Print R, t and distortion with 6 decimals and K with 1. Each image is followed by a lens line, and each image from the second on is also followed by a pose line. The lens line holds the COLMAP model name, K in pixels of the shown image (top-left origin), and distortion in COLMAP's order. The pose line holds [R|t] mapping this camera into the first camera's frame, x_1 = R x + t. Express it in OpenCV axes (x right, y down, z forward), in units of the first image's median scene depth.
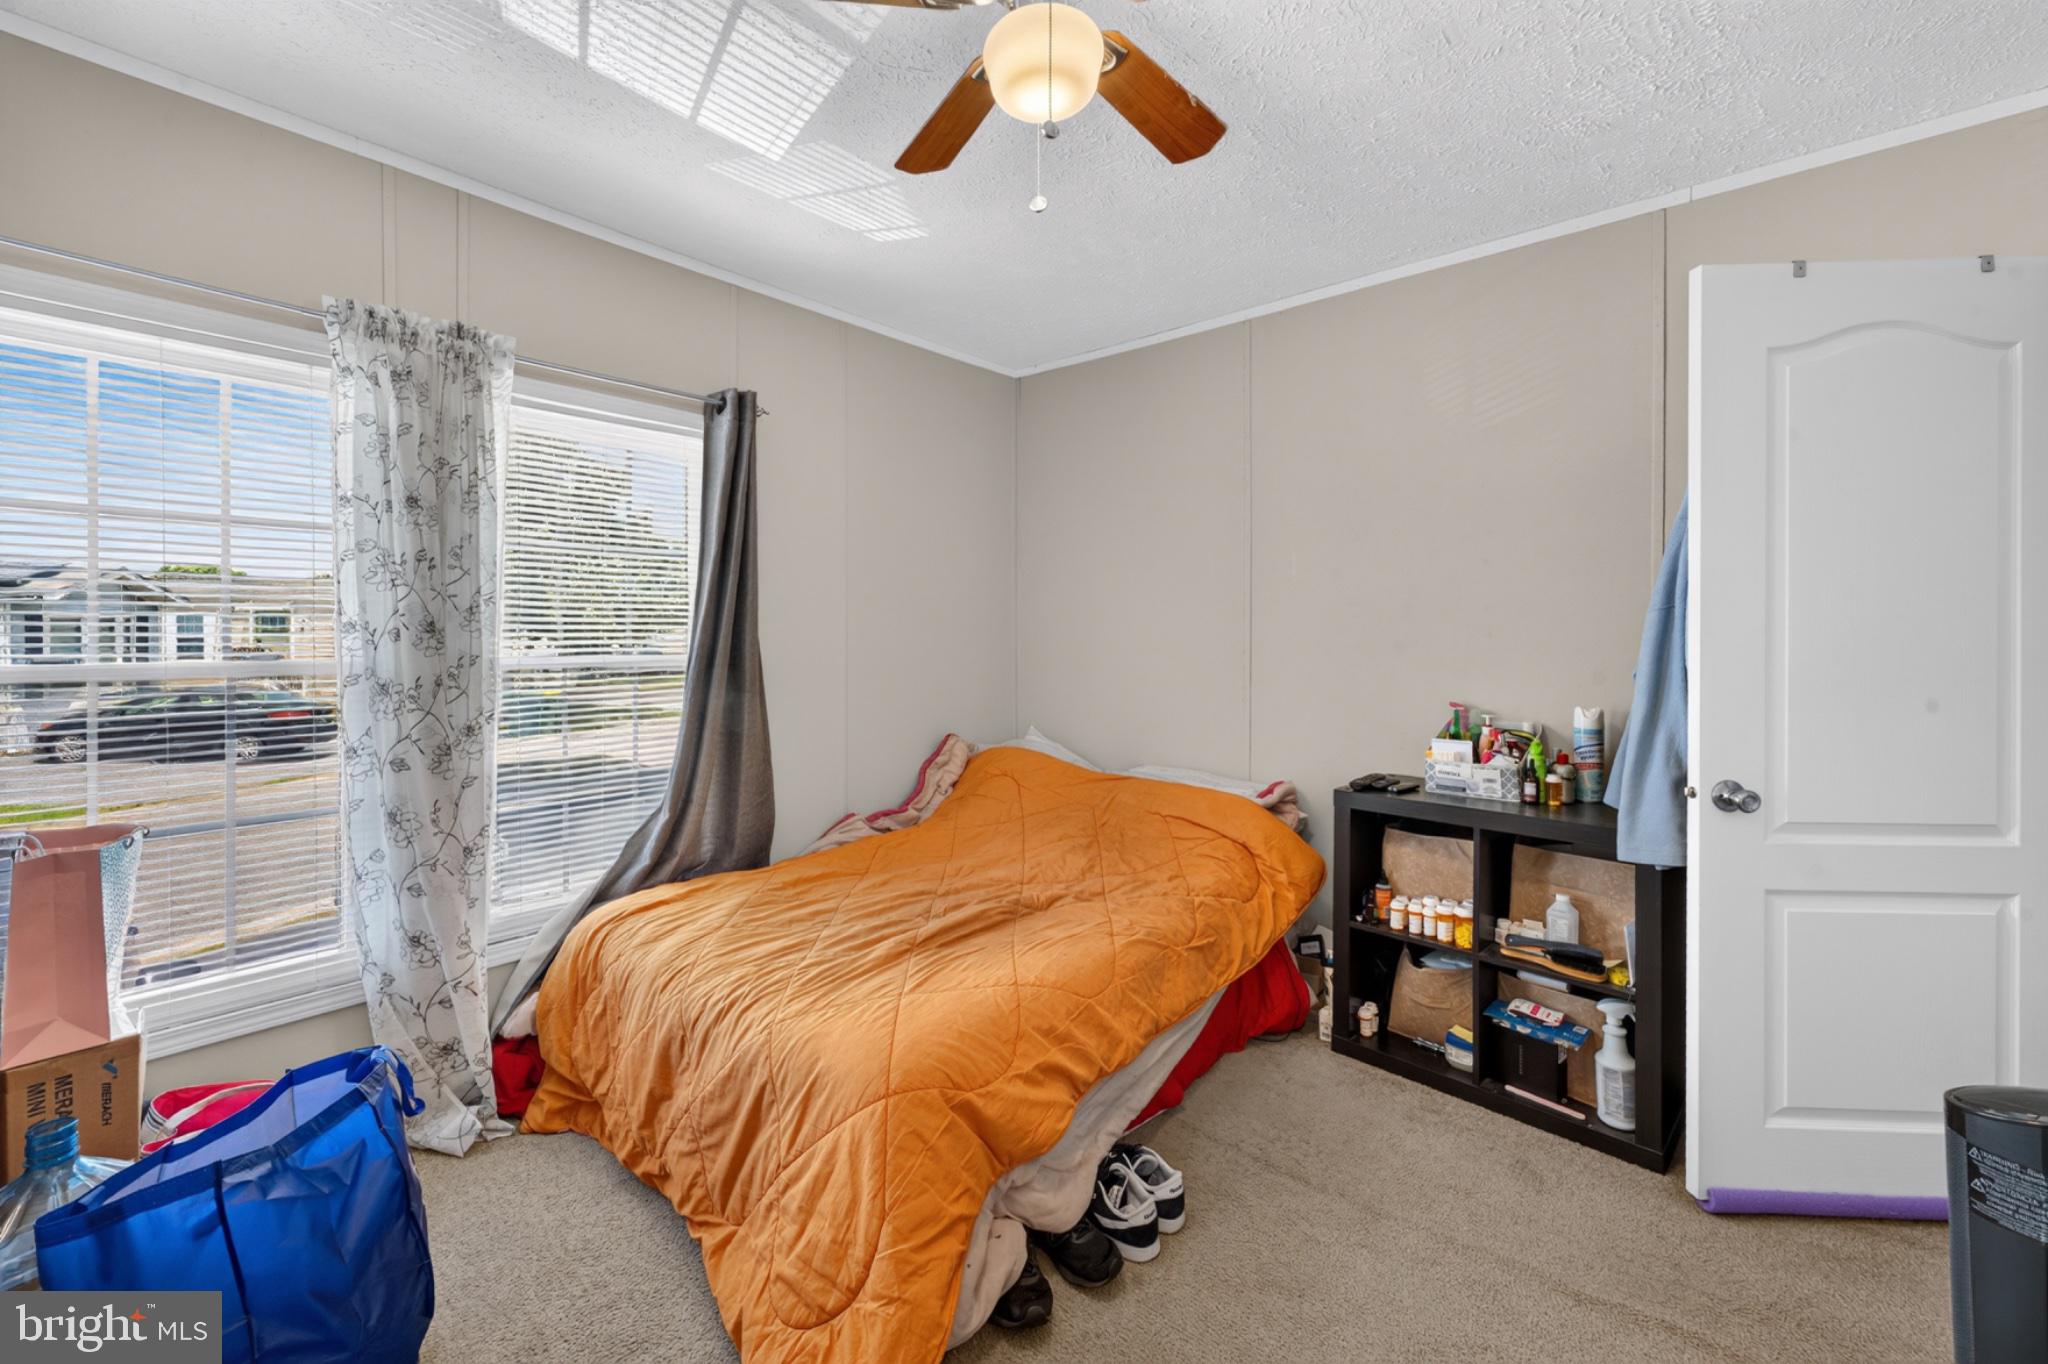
lens RADIAL K [[829.0, 0, 1029.7], [0, 829.0, 642.2], [0, 0, 1]] dist [0.001029, 0.000359]
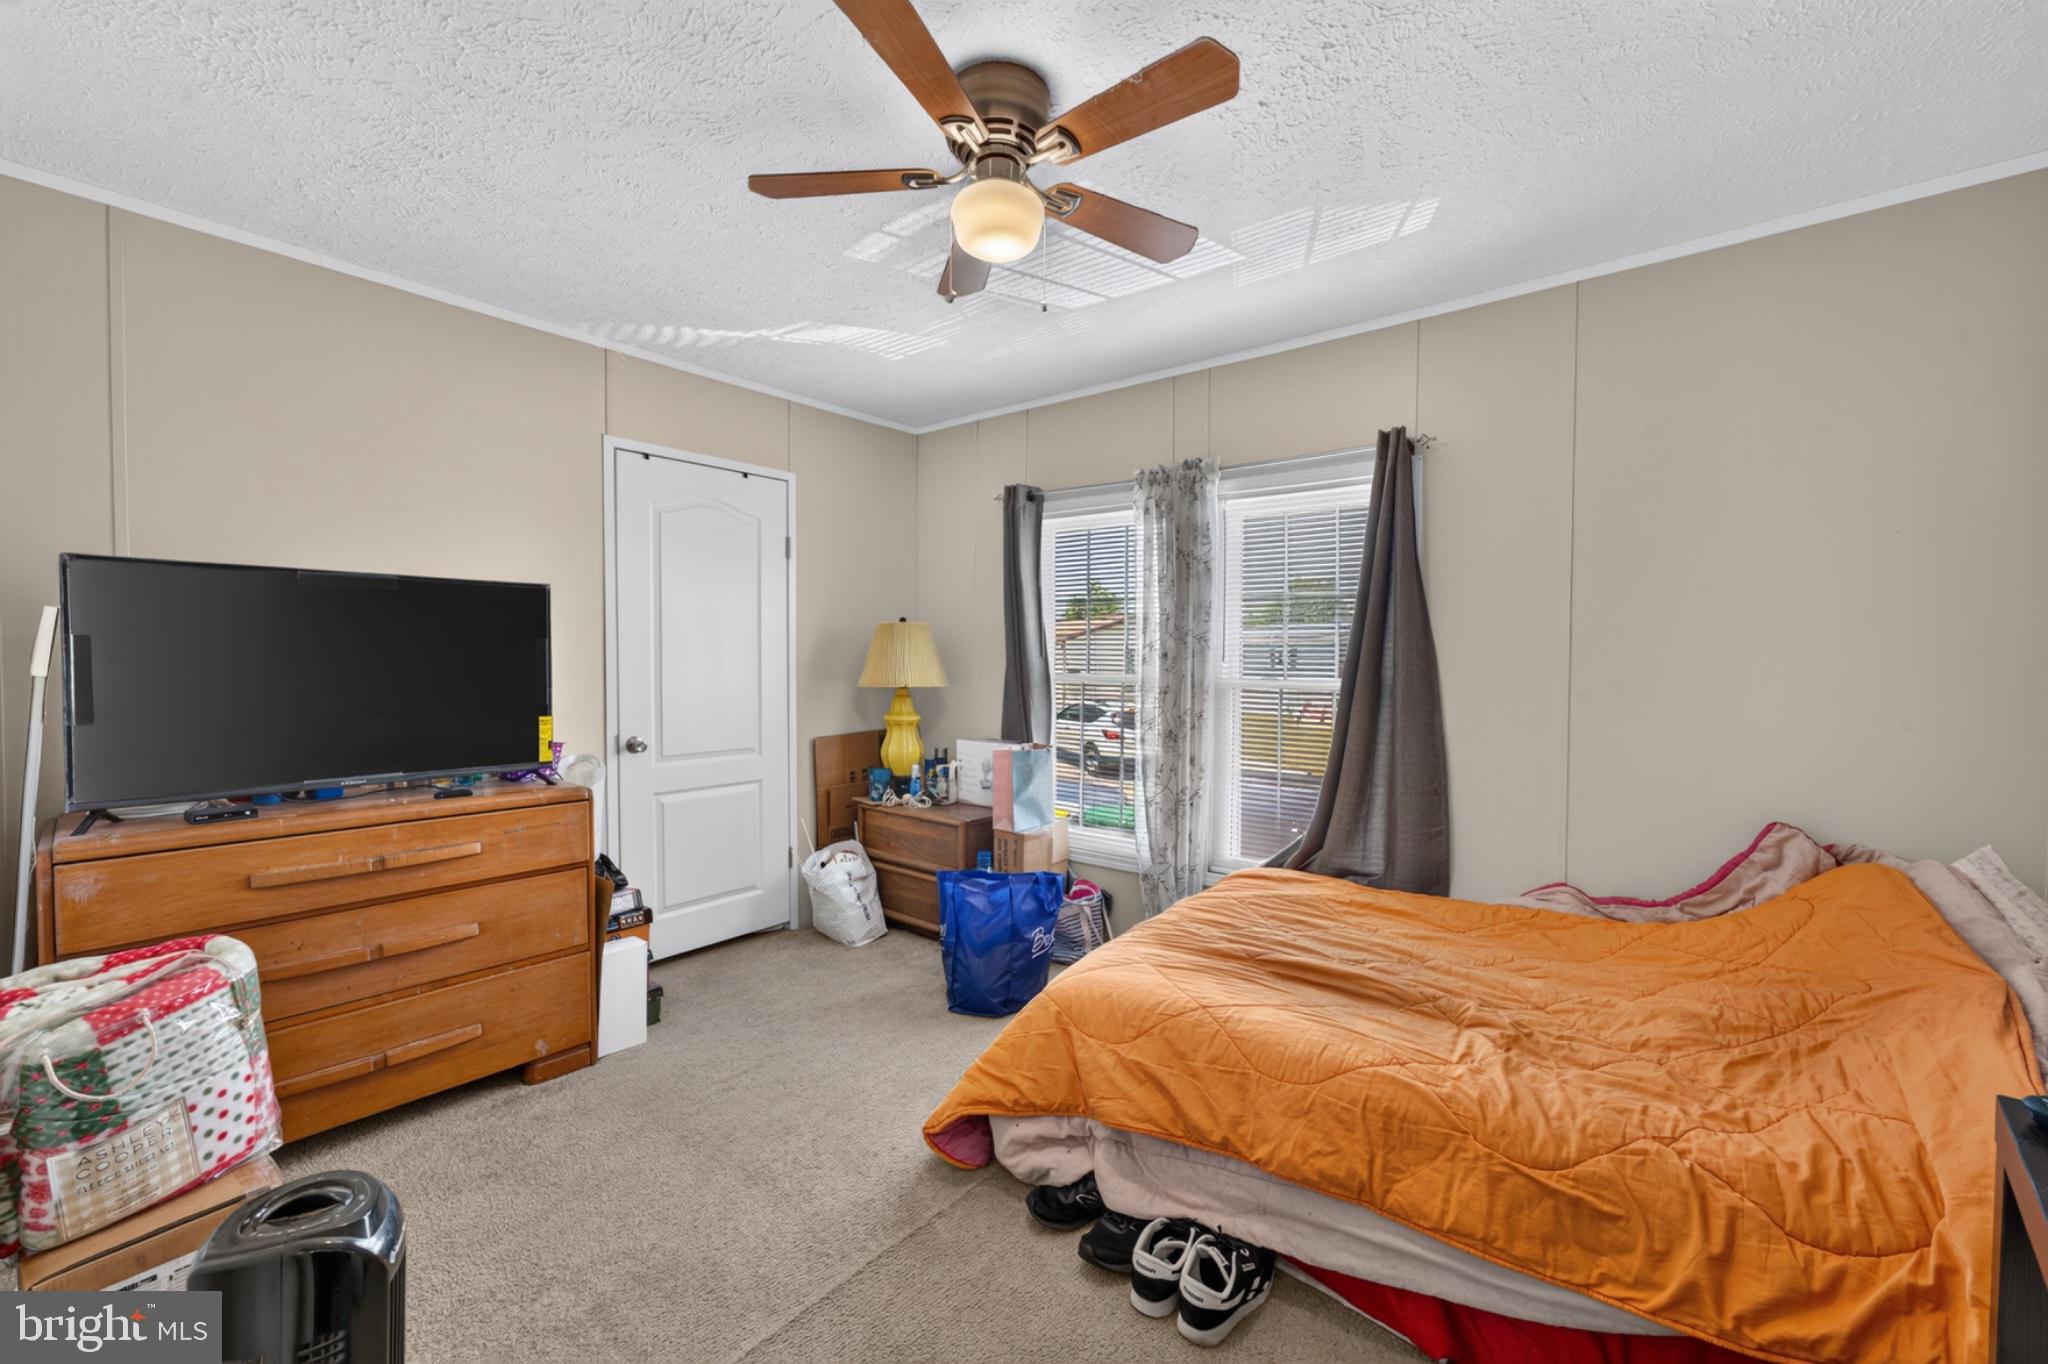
lens RADIAL K [[818.5, 0, 1020.5], [0, 818.5, 666.7], [0, 0, 1]] dist [-0.003475, 0.003741]
pose [[0.039050, 0.010050, -0.999187, 0.833459], [-0.017269, 0.999807, 0.009381, -0.005944], [0.999088, 0.016888, 0.039216, 0.632387]]
